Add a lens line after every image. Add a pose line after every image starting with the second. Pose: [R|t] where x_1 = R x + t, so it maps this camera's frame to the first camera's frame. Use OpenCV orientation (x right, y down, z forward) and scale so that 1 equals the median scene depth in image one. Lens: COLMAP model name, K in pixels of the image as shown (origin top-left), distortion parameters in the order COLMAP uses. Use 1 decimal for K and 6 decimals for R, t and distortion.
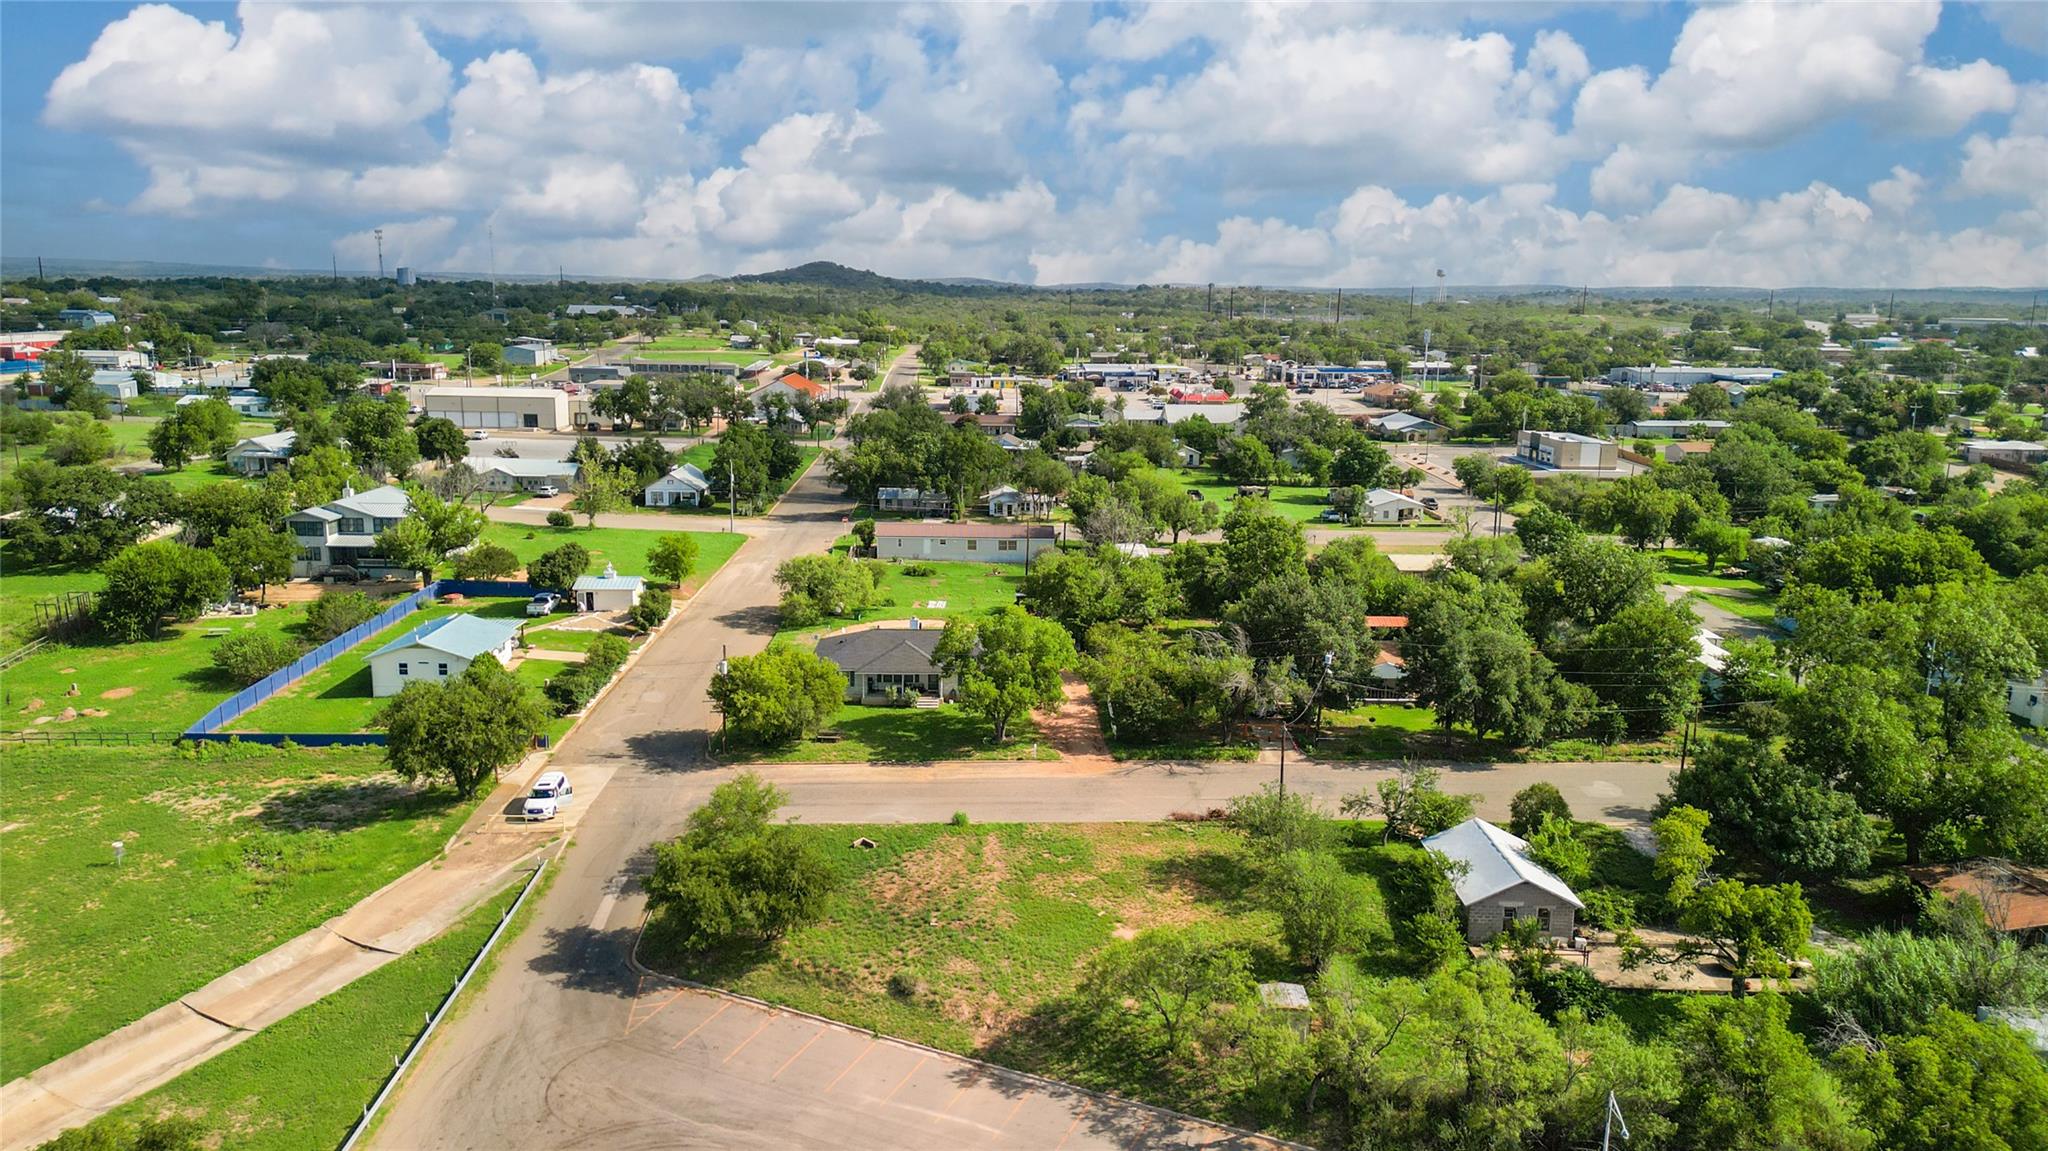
lens RADIAL K [[1409.6, 0, 1024.0], [0, 1409.6, 575.5], [0, 0, 1]] dist [0.074202, -0.081266]
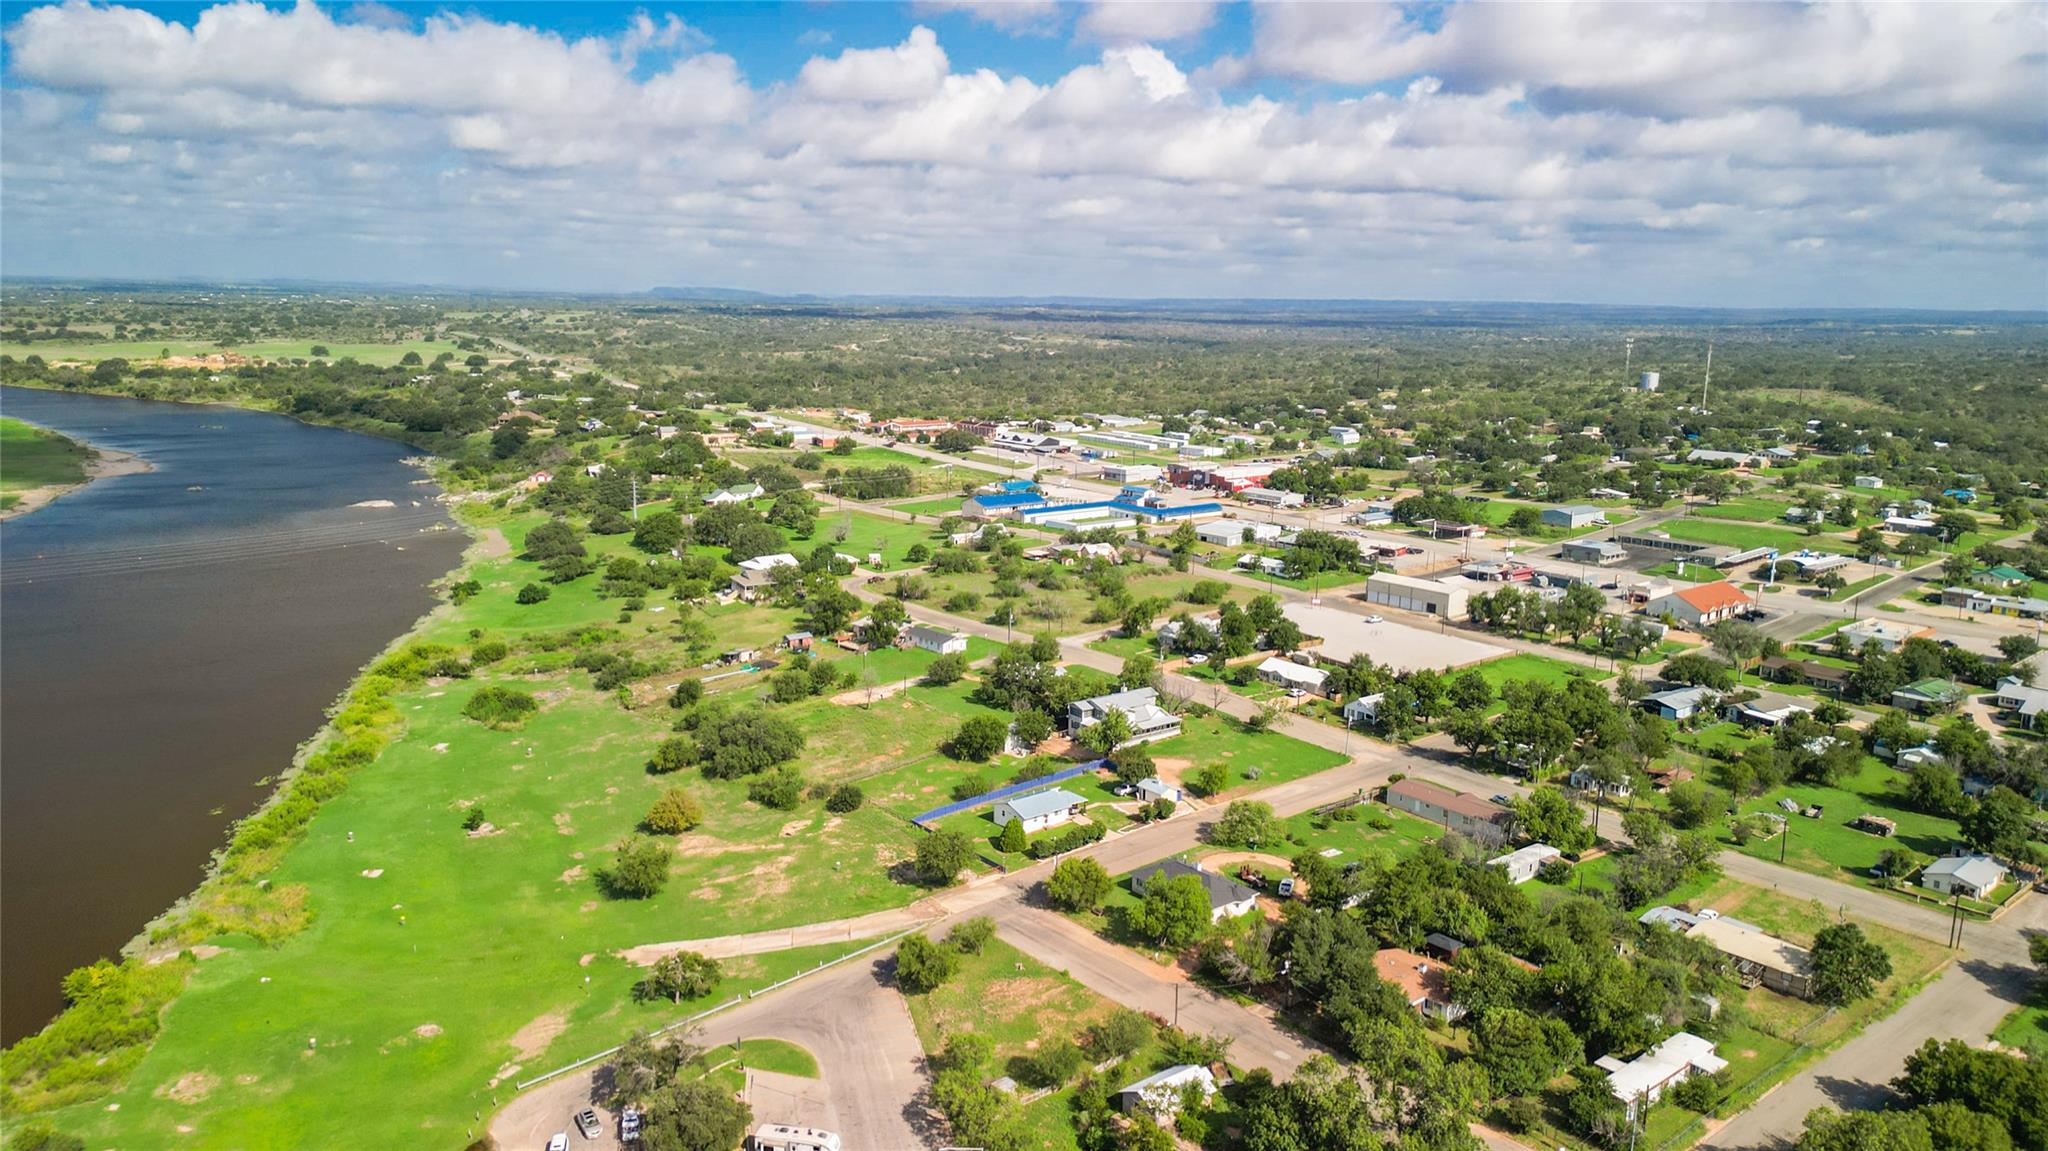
lens RADIAL K [[1409.6, 0, 1024.0], [0, 1409.6, 575.5], [0, 0, 1]] dist [0.074202, -0.081266]
pose [[0.617705, 0.139264, -0.773981, 0.633392], [-0.156792, 0.986245, 0.052323, -0.218366], [0.770621, 0.089034, 0.631044, -0.172177]]
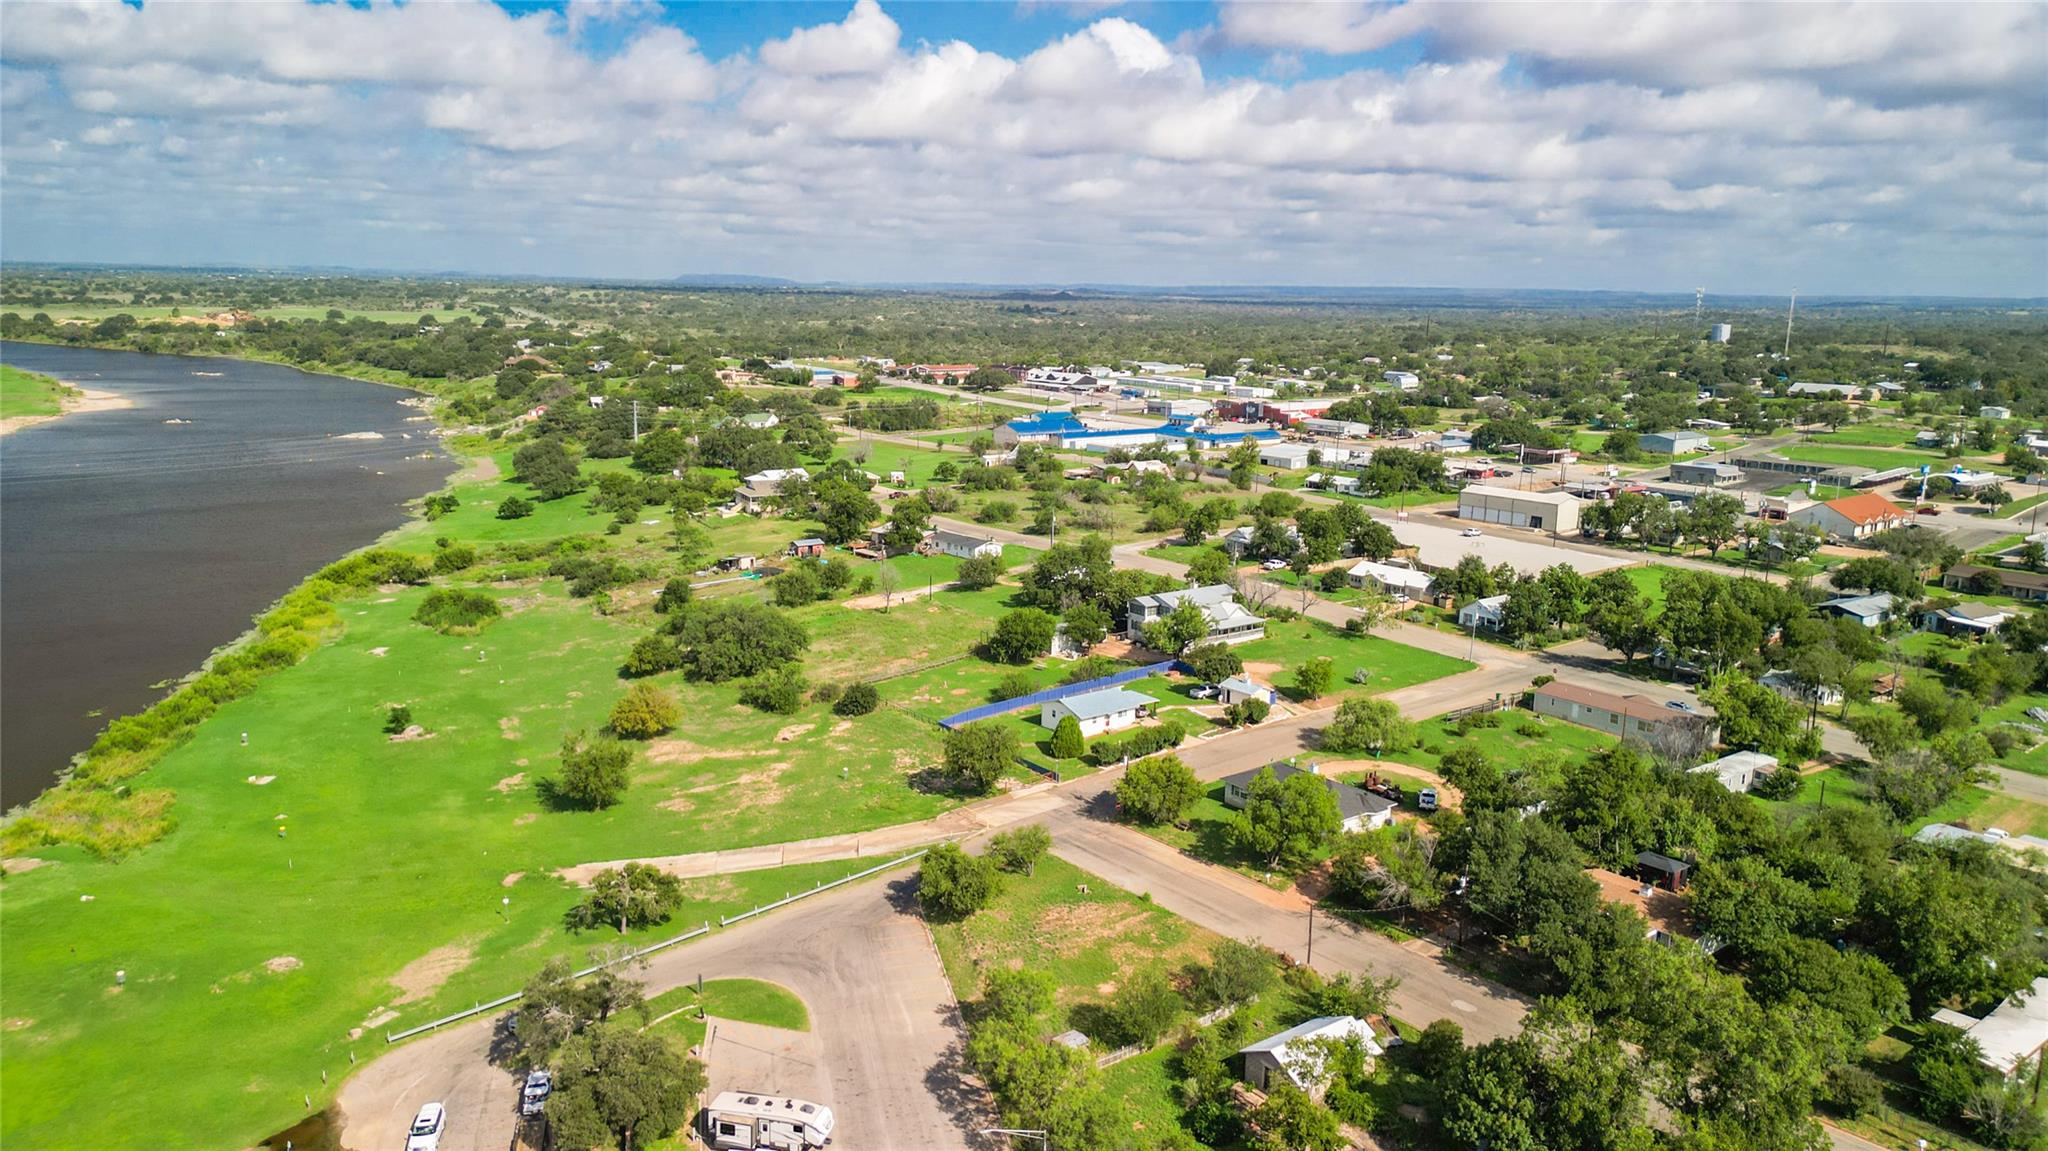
lens RADIAL K [[1409.6, 0, 1024.0], [0, 1409.6, 575.5], [0, 0, 1]] dist [0.074202, -0.081266]
pose [[0.602614, 0.147676, -0.784250, 0.450414], [-0.160069, 0.985125, 0.062505, -0.106544], [0.781815, 0.087868, 0.617288, -0.028306]]
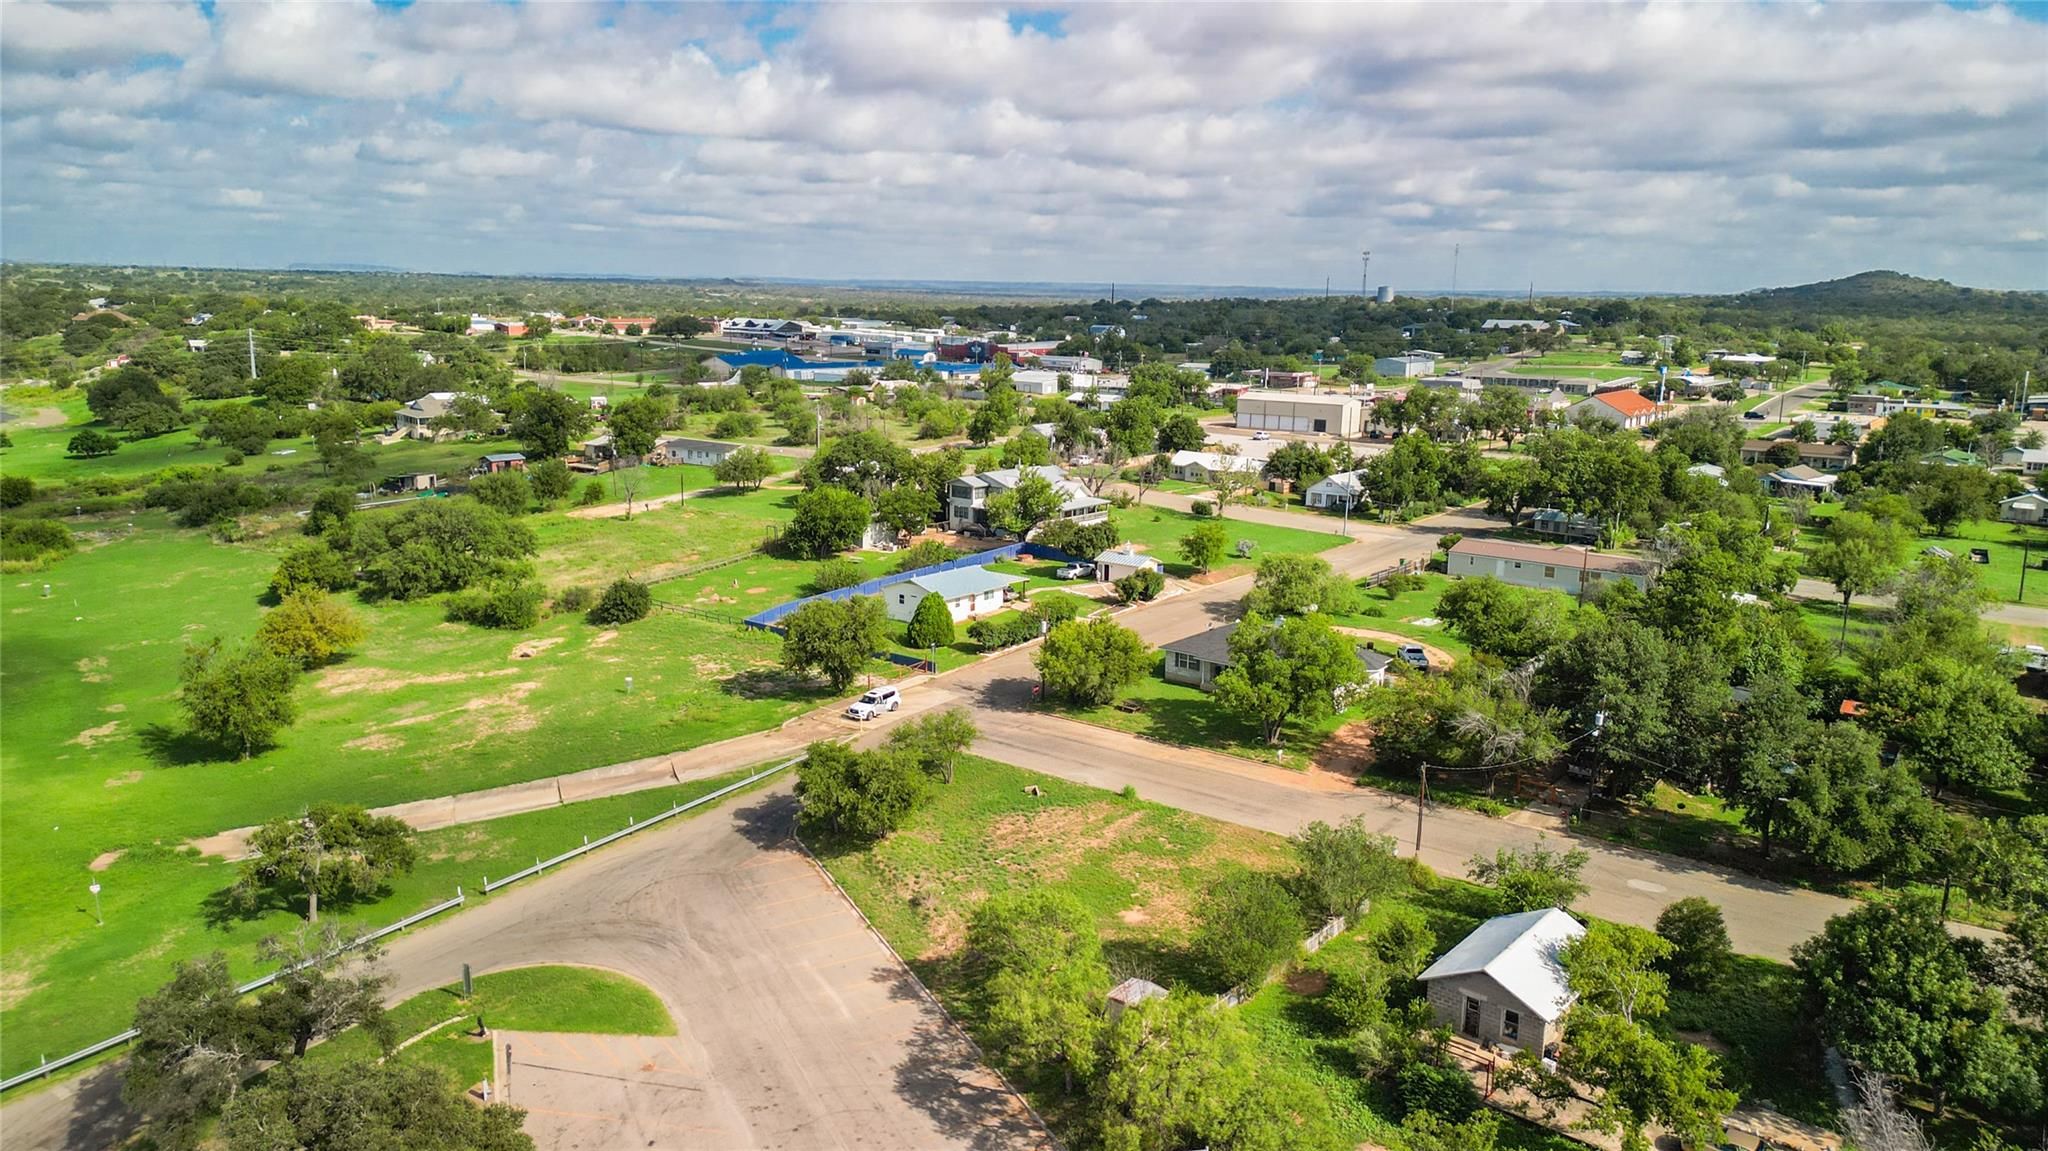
lens RADIAL K [[1409.6, 0, 1024.0], [0, 1409.6, 575.5], [0, 0, 1]] dist [0.074202, -0.081266]
pose [[0.770639, 0.118237, -0.626207, 0.238632], [-0.125679, 0.991537, 0.032550, -0.005463], [0.624756, 0.053616, 0.778977, 0.054844]]
